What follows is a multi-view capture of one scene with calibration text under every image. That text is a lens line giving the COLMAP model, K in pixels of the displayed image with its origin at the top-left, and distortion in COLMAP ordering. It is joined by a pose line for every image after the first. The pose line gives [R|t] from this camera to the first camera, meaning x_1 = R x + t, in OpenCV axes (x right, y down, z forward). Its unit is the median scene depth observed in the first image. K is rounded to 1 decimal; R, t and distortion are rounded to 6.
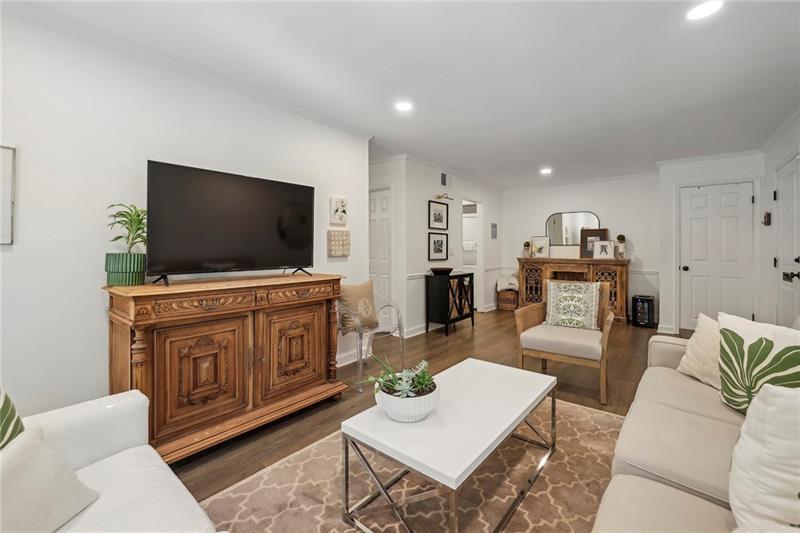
lens RADIAL K [[336.2, 0, 410.1], [0, 336.2, 246.1], [0, 0, 1]] dist [-0.001531, 0.000052]
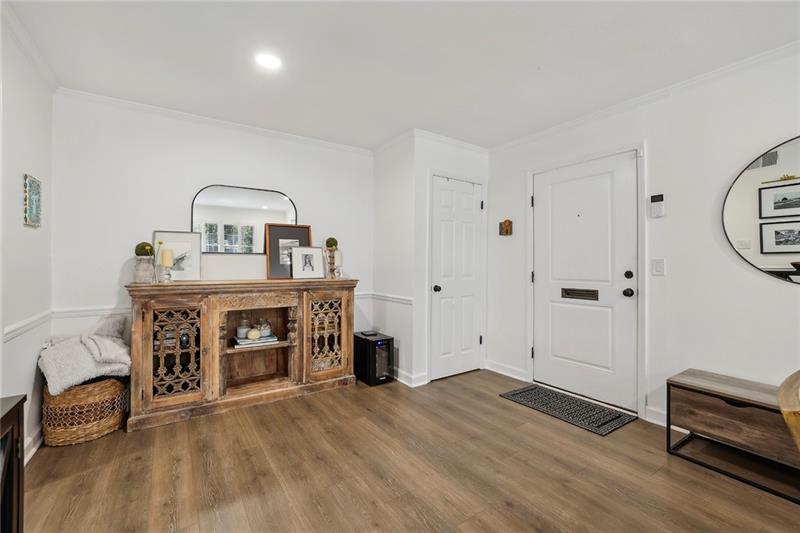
lens RADIAL K [[346.7, 0, 398.3], [0, 346.7, 259.1], [0, 0, 1]] dist [-0.039901, 0.019798]
pose [[0.322644, 0.006403, 0.946499, 0.077593], [-0.011480, 0.999930, -0.002851, 0.005634], [-0.946451, -0.009946, 0.322695, 0.714842]]
